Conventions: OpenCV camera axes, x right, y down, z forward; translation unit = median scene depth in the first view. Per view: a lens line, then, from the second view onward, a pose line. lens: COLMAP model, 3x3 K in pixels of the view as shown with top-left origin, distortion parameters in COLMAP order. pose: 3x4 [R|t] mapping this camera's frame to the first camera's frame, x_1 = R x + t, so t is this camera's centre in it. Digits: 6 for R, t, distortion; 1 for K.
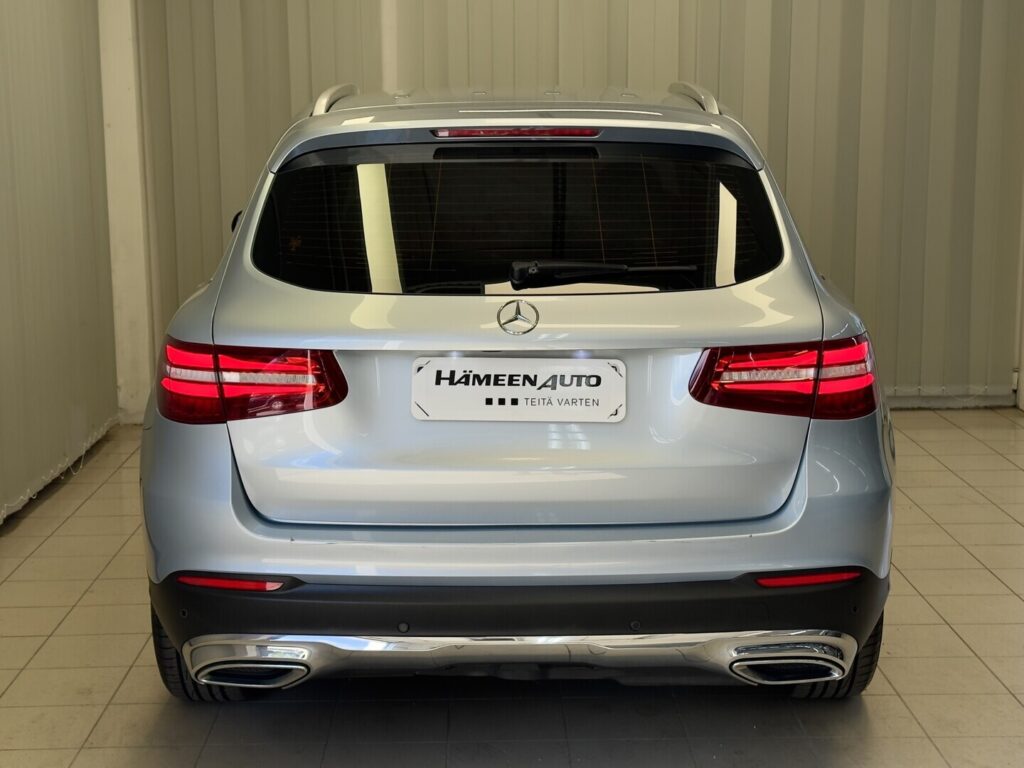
lens RADIAL K [[1503.8, 0, 511.2], [0, 1503.8, 382.4], [0, 0, 1]] dist [0.153439, 0.000000]
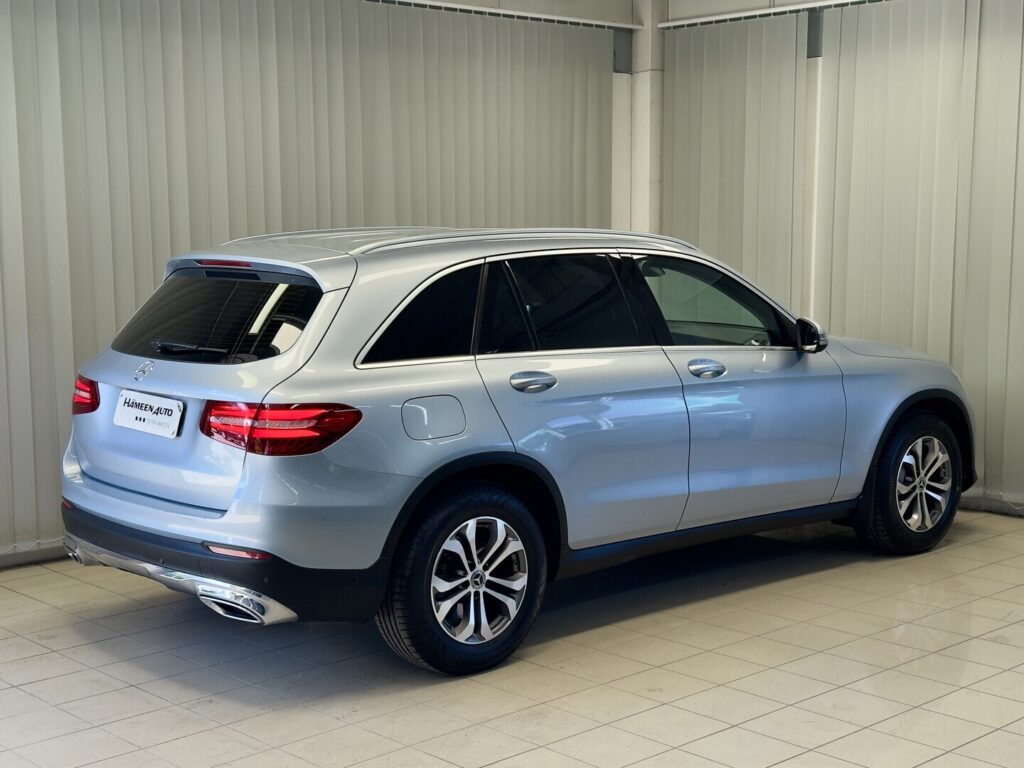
lens RADIAL K [[1503.8, 0, 512.0], [0, 1503.8, 385.2], [0, 0, 1]] dist [0.153439, 0.000000]
pose [[0.678326, 0.091296, -0.729067, 1.535185], [-0.127589, 0.991812, 0.005488, -0.088851], [0.723598, 0.089299, 0.684421, 0.120109]]
